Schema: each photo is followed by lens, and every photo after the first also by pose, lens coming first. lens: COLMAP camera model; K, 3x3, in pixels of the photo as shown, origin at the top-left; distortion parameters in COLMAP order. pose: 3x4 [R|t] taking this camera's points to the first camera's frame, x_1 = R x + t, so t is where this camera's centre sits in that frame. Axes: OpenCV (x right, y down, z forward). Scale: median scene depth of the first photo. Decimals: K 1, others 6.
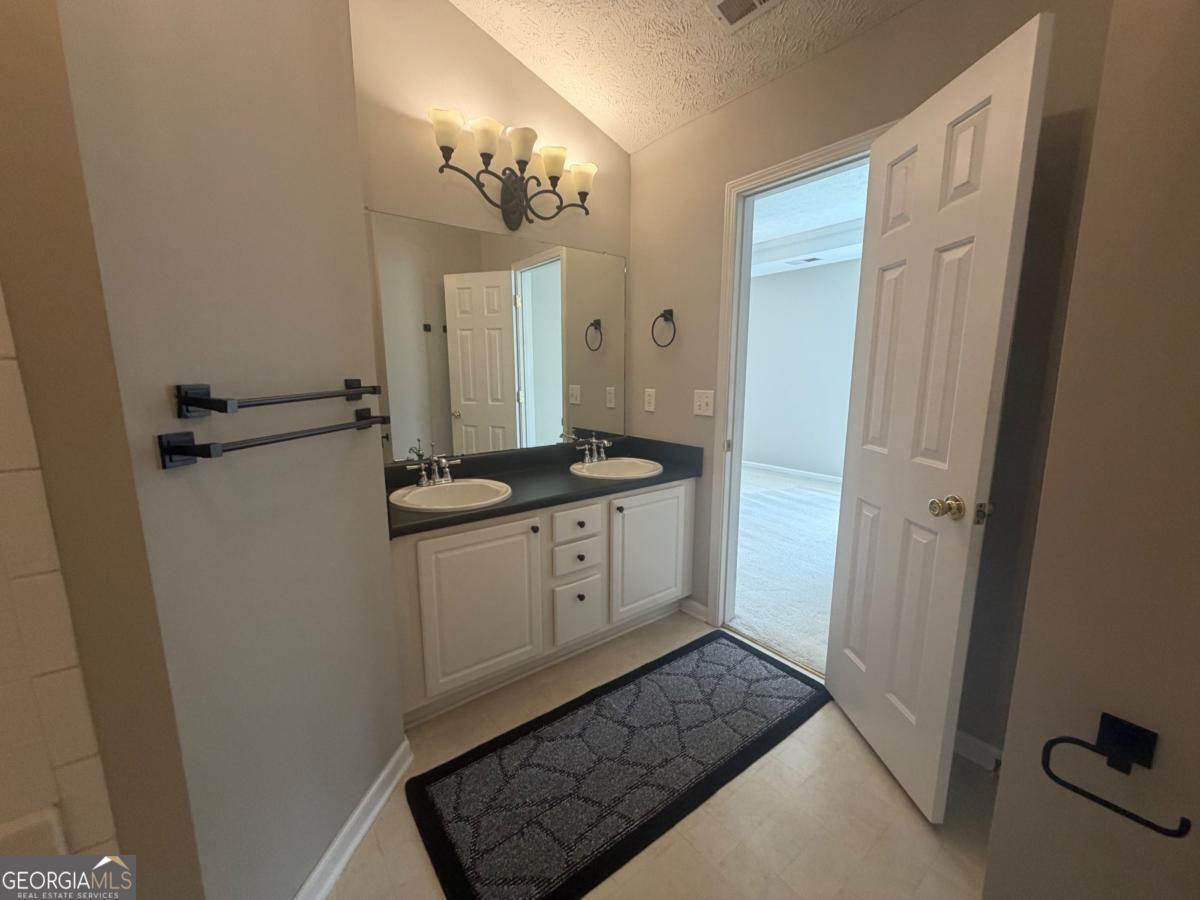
lens RADIAL K [[479.3, 0, 597.8], [0, 479.3, 450.2], [0, 0, 1]] dist [-0.000915, 0.000119]
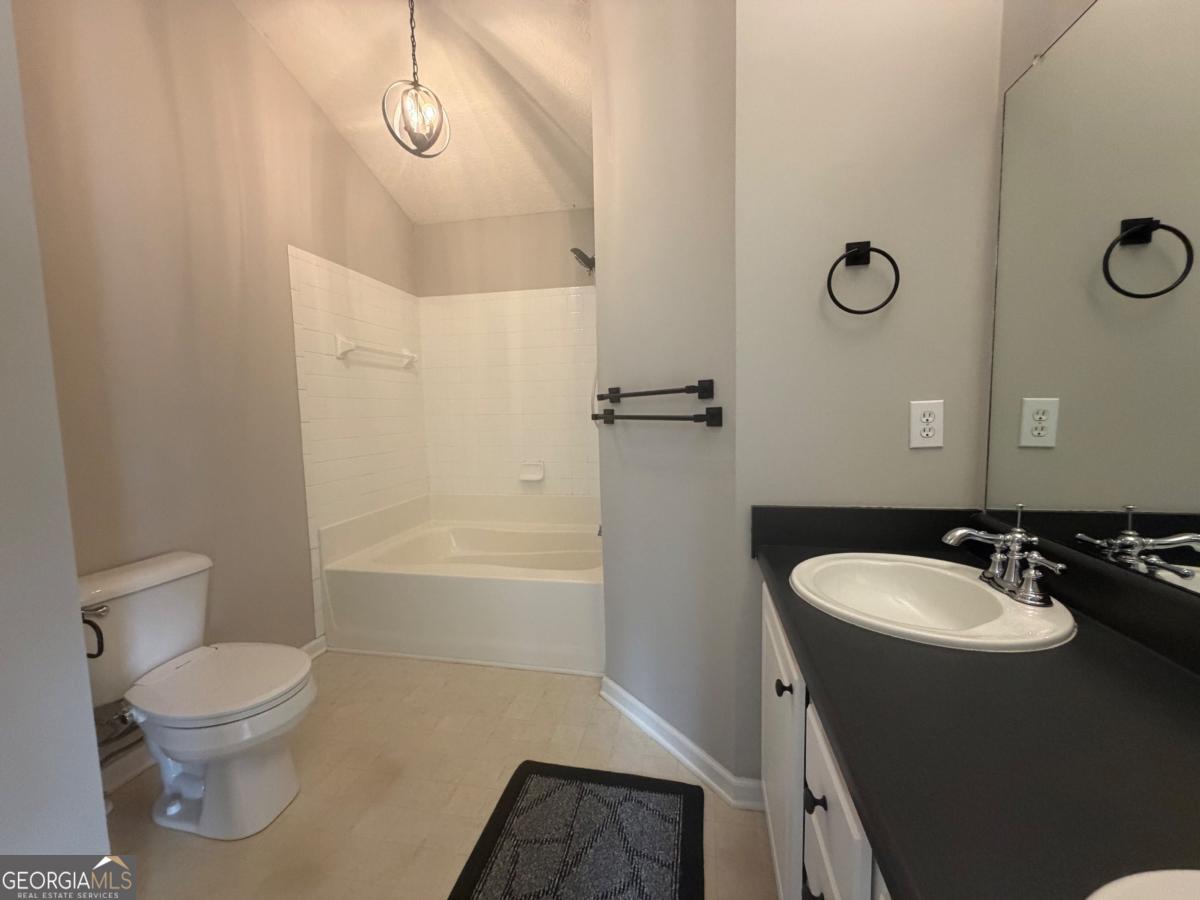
lens RADIAL K [[479.3, 0, 597.8], [0, 479.3, 450.2], [0, 0, 1]] dist [-0.000915, 0.000119]
pose [[-0.757616, 0.077892, -0.648036, 0.344410], [-0.080666, 0.974068, 0.211387, -0.172198], [0.647697, 0.212425, -0.731686, 1.424765]]
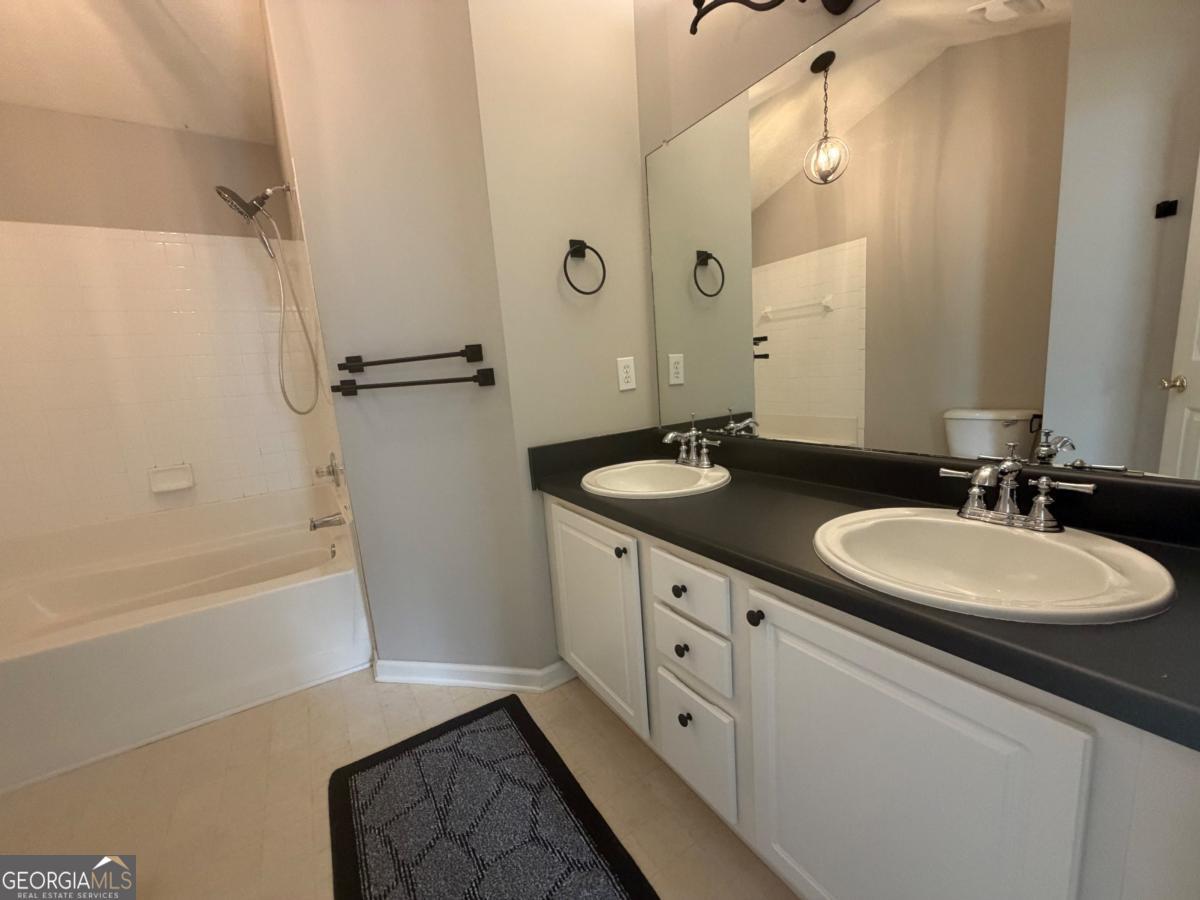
lens RADIAL K [[479.3, 0, 597.8], [0, 479.3, 450.2], [0, 0, 1]] dist [-0.000915, 0.000119]
pose [[-0.090892, 0.177488, -0.979917, 0.609953], [-0.085907, 0.978924, 0.185276, -0.116829], [0.992148, 0.101022, -0.073729, 1.218003]]
